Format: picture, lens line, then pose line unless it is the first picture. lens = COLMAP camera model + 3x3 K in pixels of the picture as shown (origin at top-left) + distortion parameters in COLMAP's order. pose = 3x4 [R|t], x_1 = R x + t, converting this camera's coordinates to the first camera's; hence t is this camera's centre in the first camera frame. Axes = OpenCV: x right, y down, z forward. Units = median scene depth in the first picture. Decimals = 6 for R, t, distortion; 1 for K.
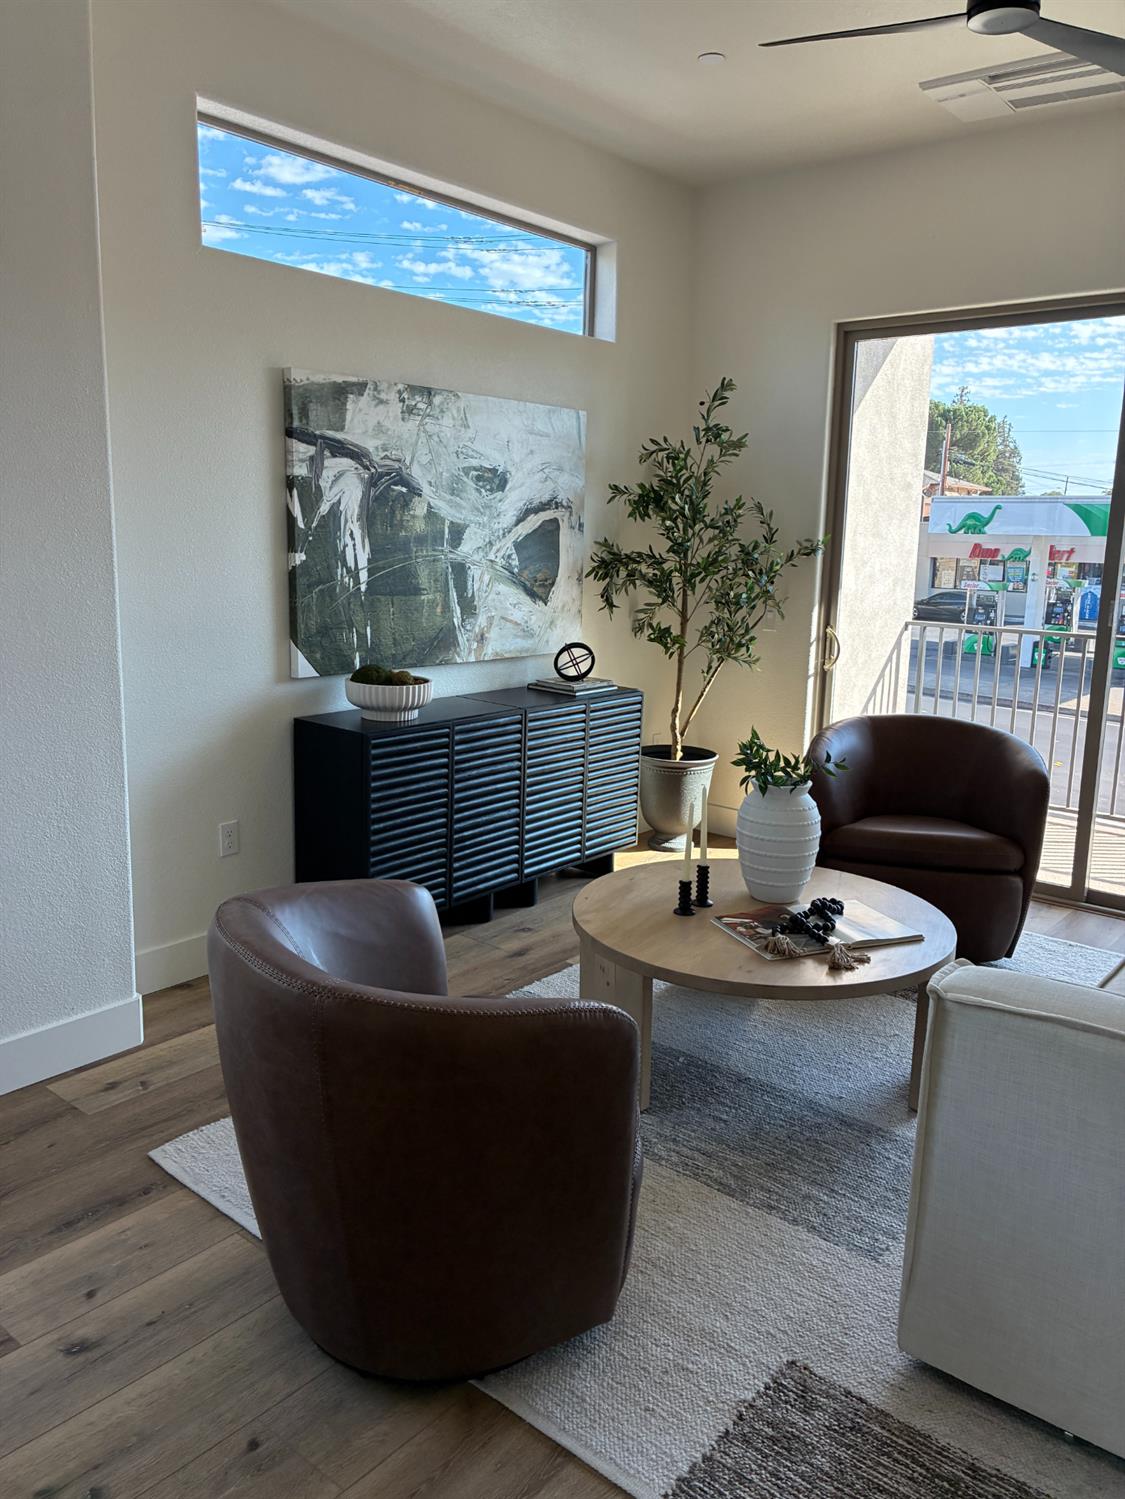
lens RADIAL K [[1137.5, 0, 557.8], [0, 1137.5, 744.3], [0, 0, 1]] dist [0.048028, -0.060090]
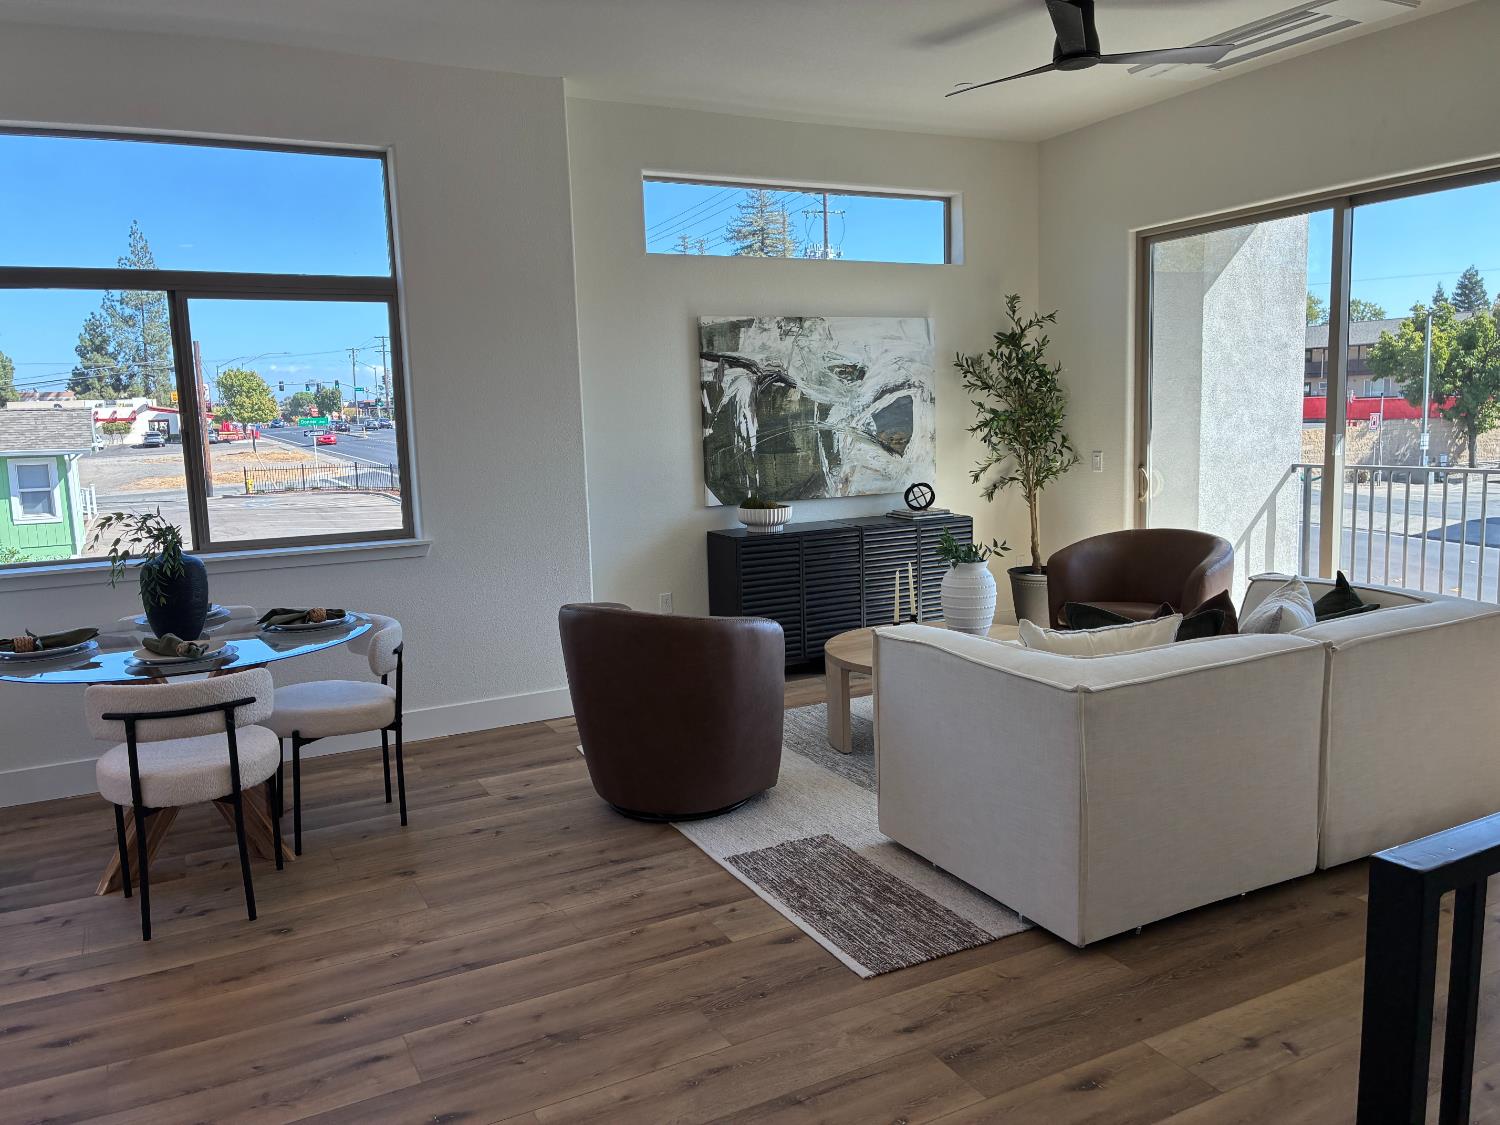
lens RADIAL K [[1133.6, 0, 750.0], [0, 1133.6, 562.5], [0, 0, 1]] dist [0.072250, -0.088910]
pose [[0.925990, 0.001380, -0.377546, 0.394203], [-0.018738, 0.998929, -0.042306, 0.080121], [0.377083, 0.046249, 0.925024, -0.411253]]
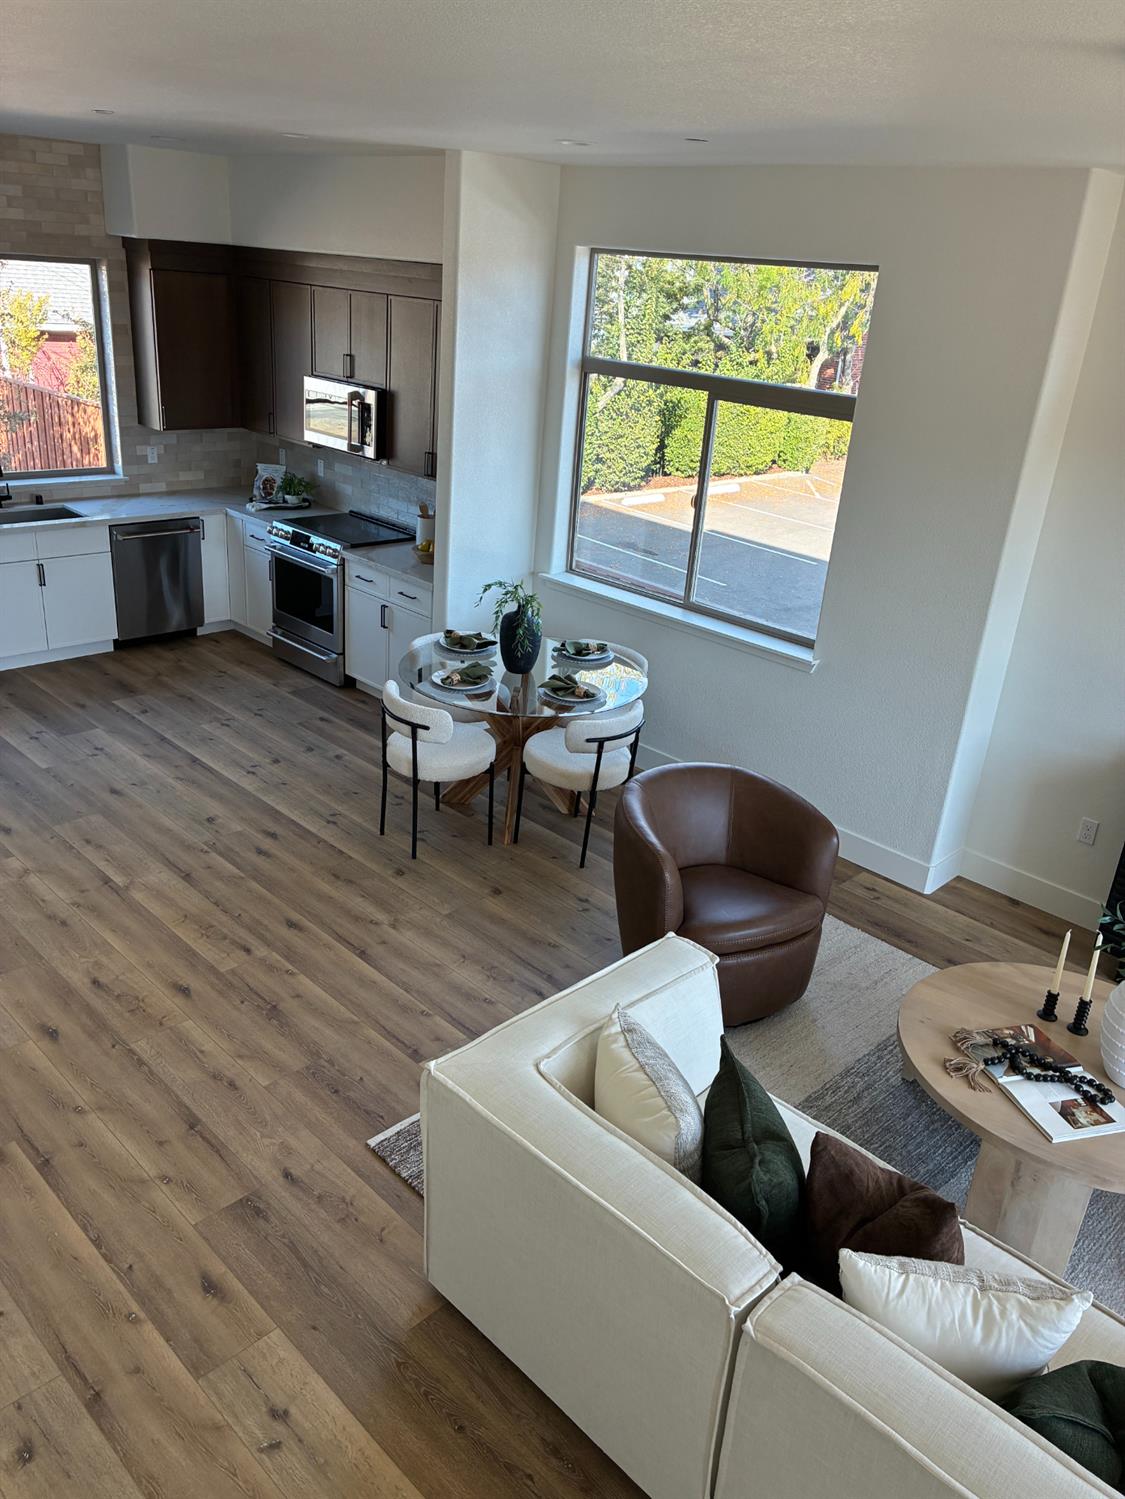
lens RADIAL K [[1137.5, 0, 557.8], [0, 1137.5, 744.3], [0, 0, 1]] dist [0.048028, -0.060090]
pose [[-0.079687, 0.364838, -0.927655, 0.864832], [-0.249566, 0.893674, 0.372912, -0.314530], [0.965073, 0.261227, 0.019837, 0.321550]]
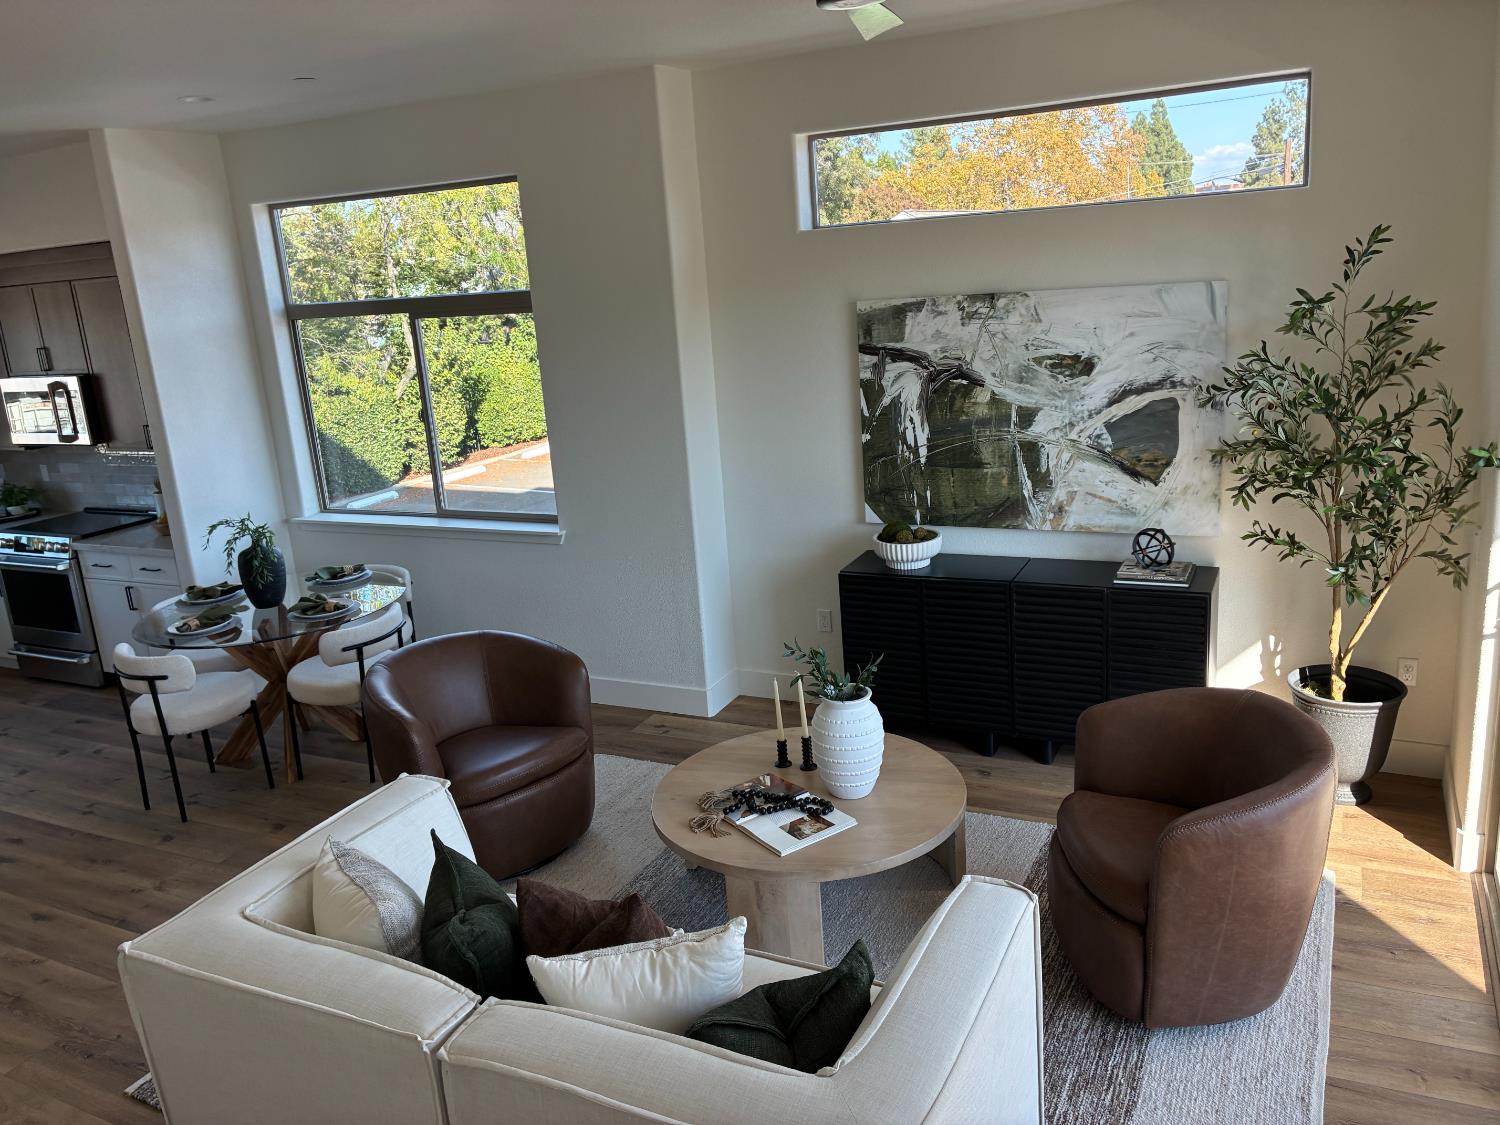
lens RADIAL K [[1138.2, 0, 752.1], [0, 1138.2, 546.2], [0, 0, 1]] dist [0.048028, -0.060090]
pose [[0.239009, 0.204996, -0.949132, 0.968348], [-0.097671, 0.977579, 0.186545, -0.251451], [0.966093, 0.048116, 0.253672, 0.478382]]
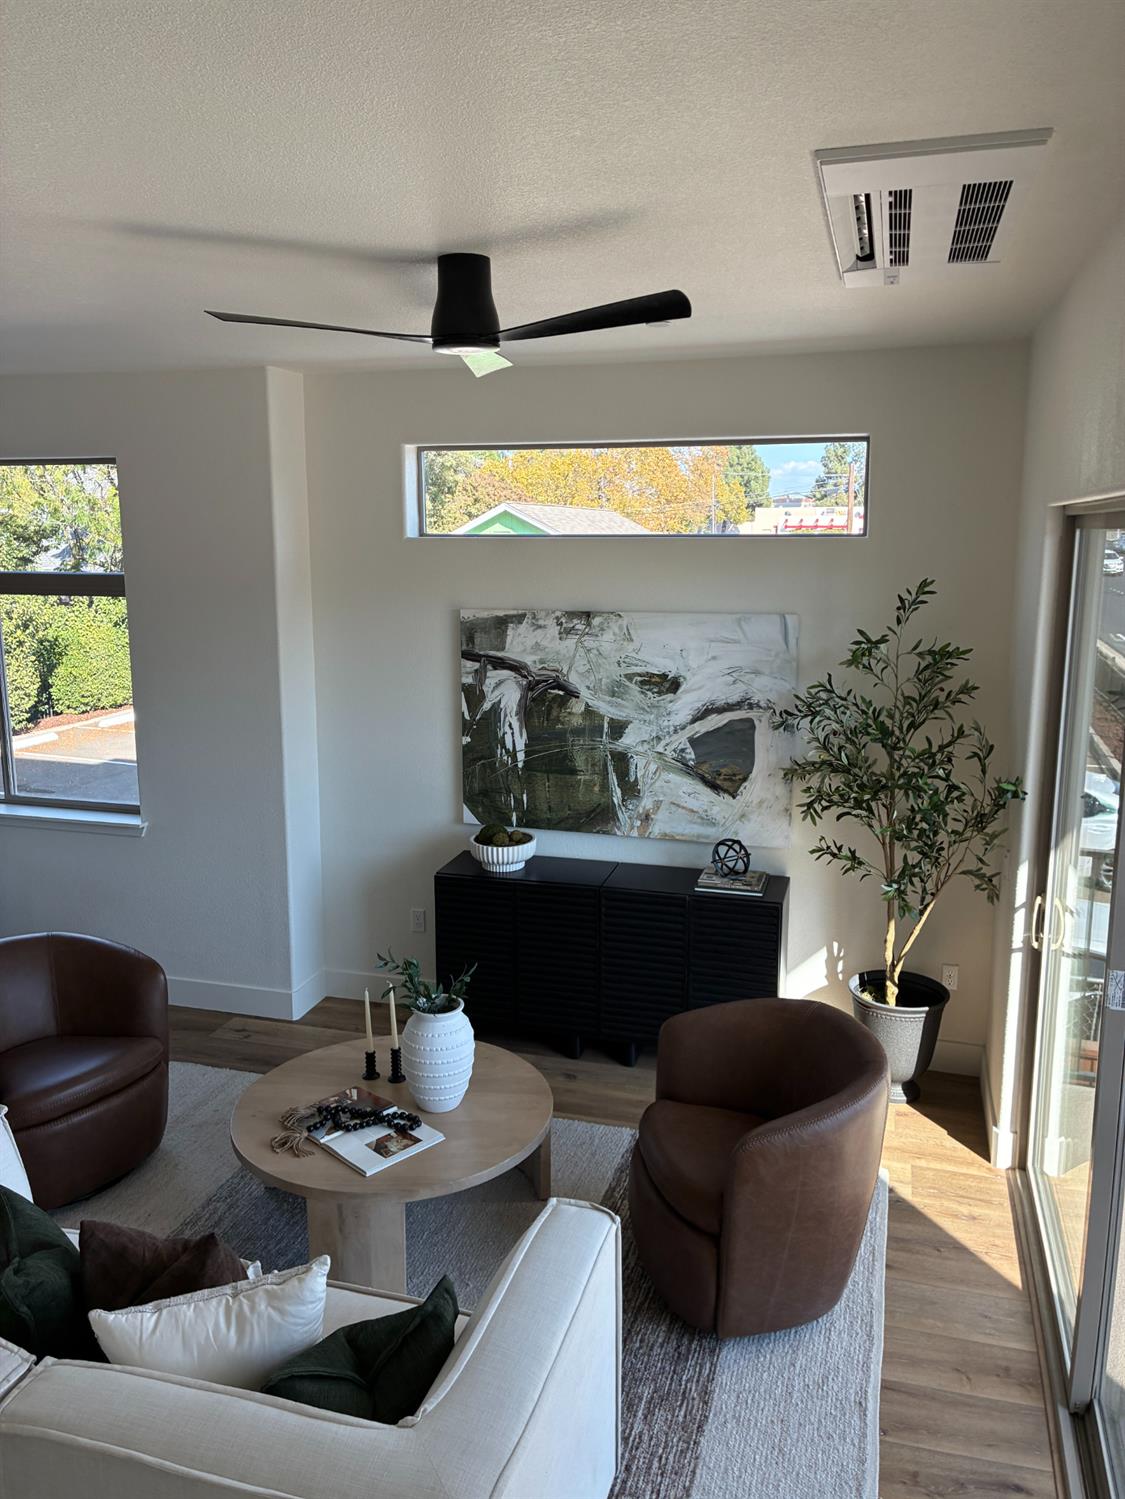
lens RADIAL K [[1132.8, 0, 558.2], [0, 1132.8, 739.2], [0, 0, 1]] dist [0.072250, -0.088910]
pose [[0.405943, 0.147847, -0.901860, 0.976322], [-0.154939, 0.983676, 0.091519, -0.280868], [0.900669, 0.102582, 0.422224, 0.467391]]
